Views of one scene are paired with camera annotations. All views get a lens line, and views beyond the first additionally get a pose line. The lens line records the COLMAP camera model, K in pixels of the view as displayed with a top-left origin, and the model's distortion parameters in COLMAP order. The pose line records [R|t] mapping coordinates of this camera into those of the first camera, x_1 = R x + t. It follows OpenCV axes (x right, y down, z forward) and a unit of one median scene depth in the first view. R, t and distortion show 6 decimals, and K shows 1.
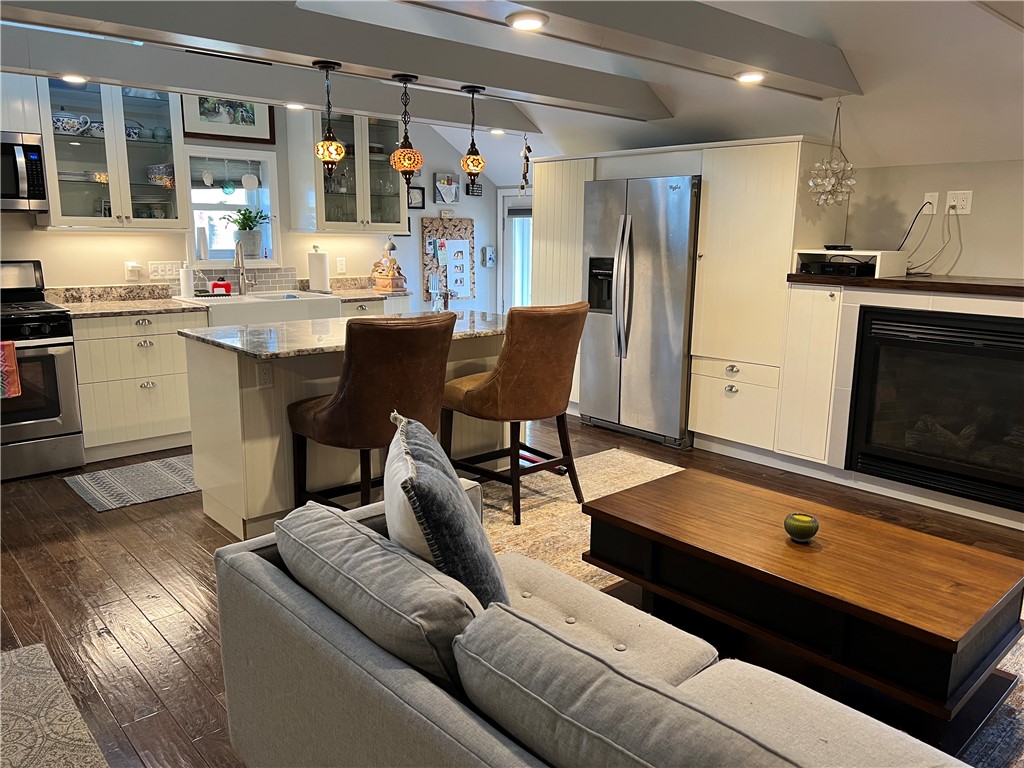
lens RADIAL K [[763.5, 0, 507.1], [0, 763.5, 385.7], [0, 0, 1]] dist [0.072143, -0.096095]
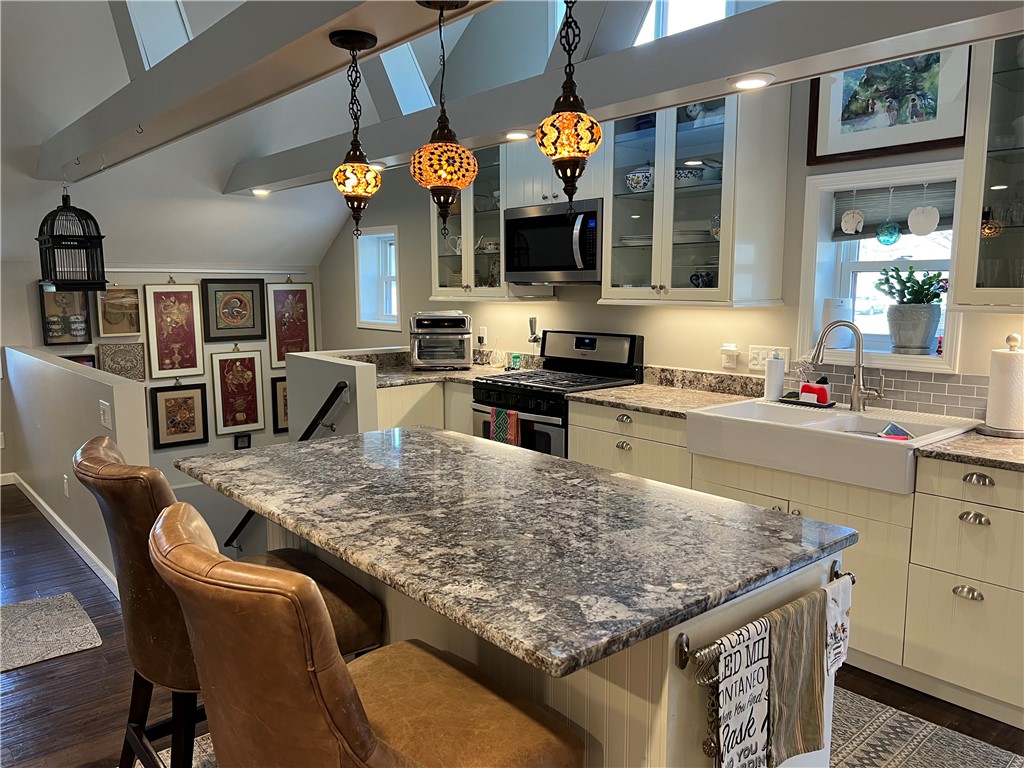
lens RADIAL K [[763.5, 0, 507.1], [0, 763.5, 385.7], [0, 0, 1]] dist [0.072143, -0.096095]
pose [[-0.032794, 0.119333, -0.992313, 0.275319], [-0.203505, 0.971250, 0.123526, -0.169477], [0.978524, 0.205992, -0.007566, 0.802271]]
